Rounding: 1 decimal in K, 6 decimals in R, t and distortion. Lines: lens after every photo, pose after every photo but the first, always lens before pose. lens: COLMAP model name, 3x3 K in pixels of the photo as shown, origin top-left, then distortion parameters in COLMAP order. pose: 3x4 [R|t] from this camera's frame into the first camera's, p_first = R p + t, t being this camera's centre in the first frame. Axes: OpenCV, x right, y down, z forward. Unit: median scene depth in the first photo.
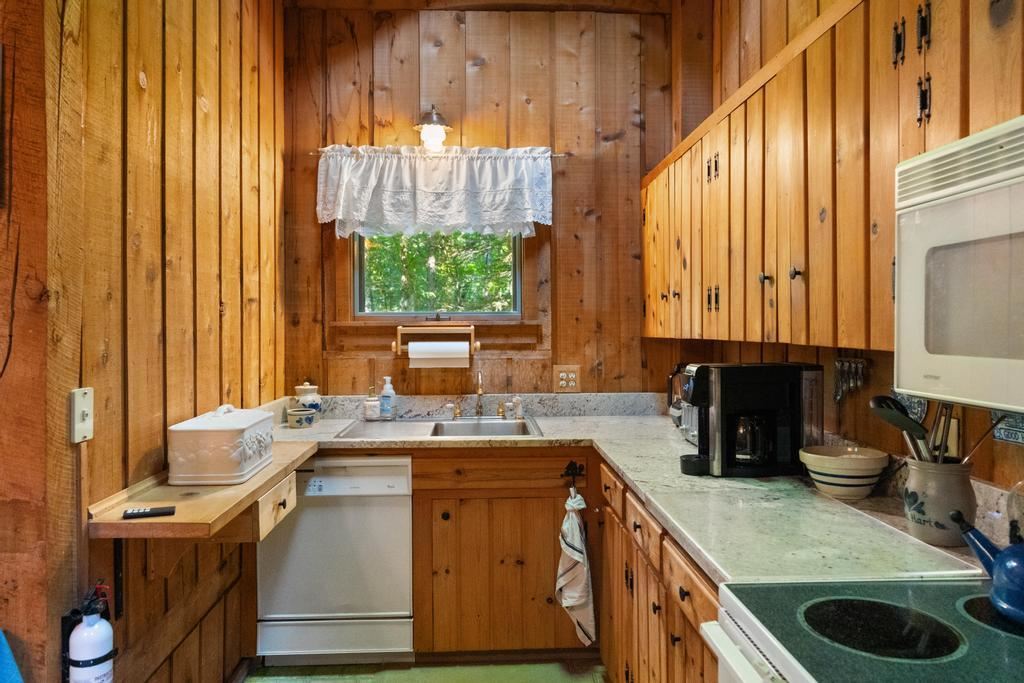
lens RADIAL K [[676.4, 0, 512.3], [0, 676.4, 327.9], [0, 0, 1]] dist [-0.007384, -0.001929]
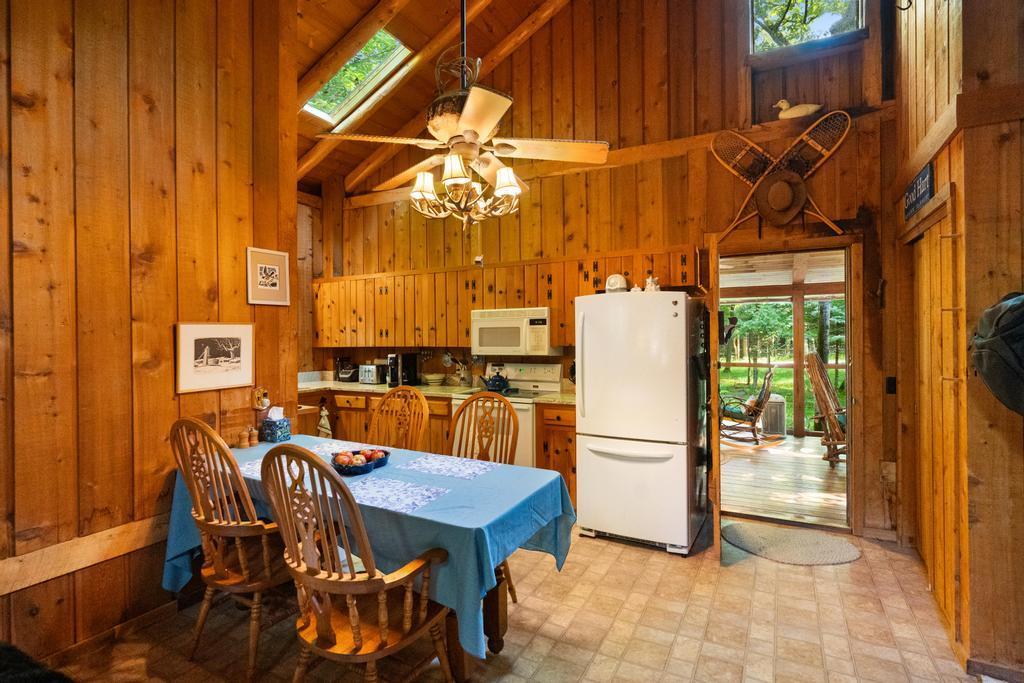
lens RADIAL K [[509.5, 0, 499.4], [0, 509.5, 331.8], [0, 0, 1]] dist [-0.003340, 0.000493]
pose [[0.515019, 0.004548, 0.857167, -1.006034], [0.011036, 0.999868, -0.011936, -0.011616], [-0.857108, 0.015607, 0.514901, -0.454216]]
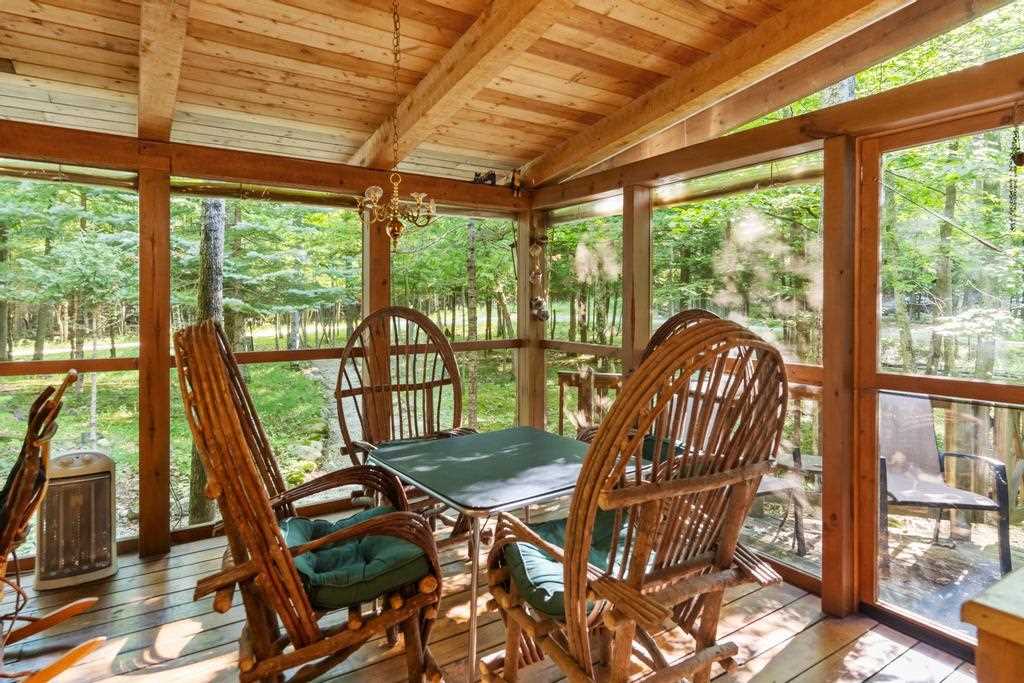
lens RADIAL K [[575.7, 0, 512.1], [0, 575.7, 309.0], [0, 0, 1]] dist [0.002877, -0.002605]
pose [[-0.514474, 0.003411, 0.857499, 0.490587], [0.005979, 0.999982, -0.000391, 0.047937], [-0.857485, 0.004926, -0.514485, -0.447338]]
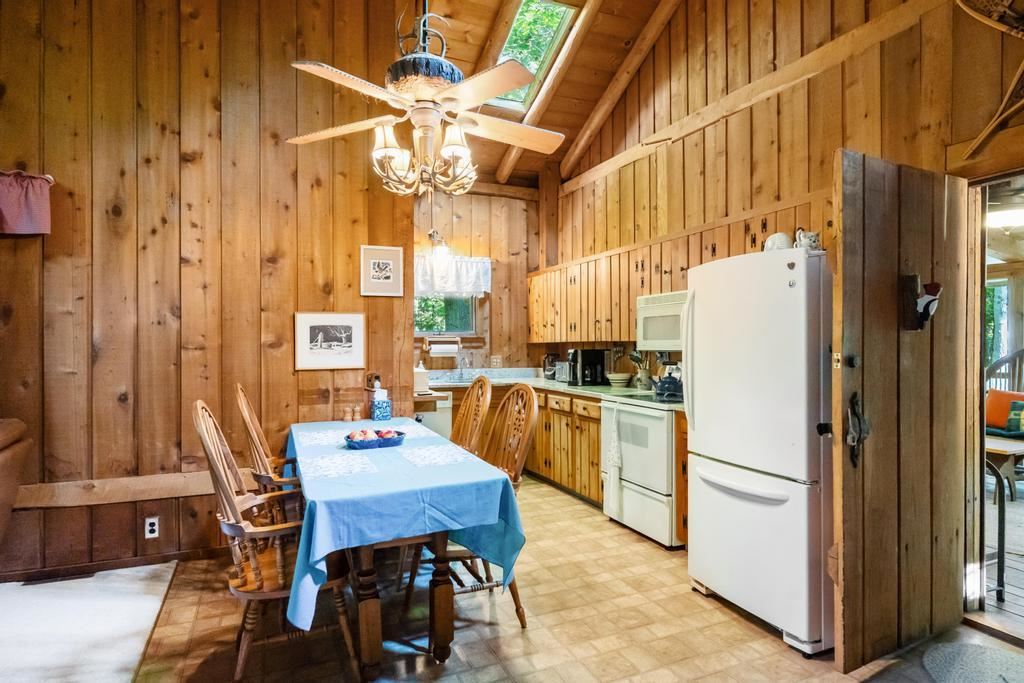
lens RADIAL K [[575.7, 0, 510.5], [0, 575.7, 342.1], [0, 0, 1]] dist [0.002877, -0.002605]
pose [[0.936933, 0.002418, 0.349501, -0.554800], [0.001017, 0.999953, -0.009643, 0.029756], [-0.349508, 0.009390, 0.936886, -0.814811]]
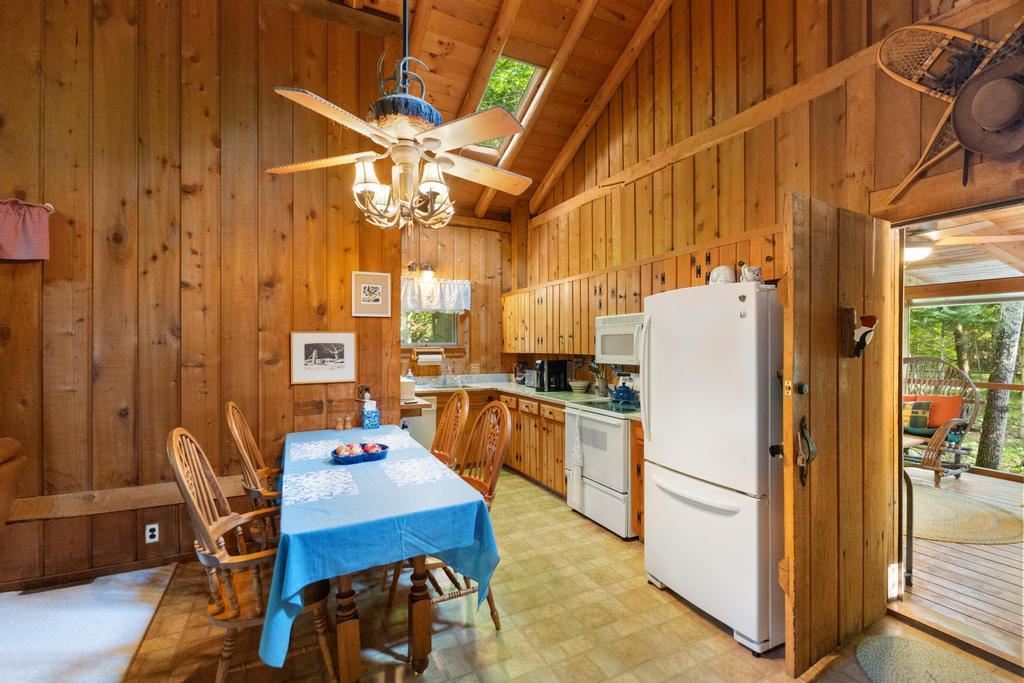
lens RADIAL K [[457.4, 0, 513.9], [0, 457.4, 342.8], [0, 0, 1]] dist [-0.002511, 0.000117]
pose [[0.915379, 0.003434, 0.402578, -0.510426], [0.000826, 0.999946, -0.010406, -0.007233], [-0.402592, 0.009858, 0.915327, -0.703645]]
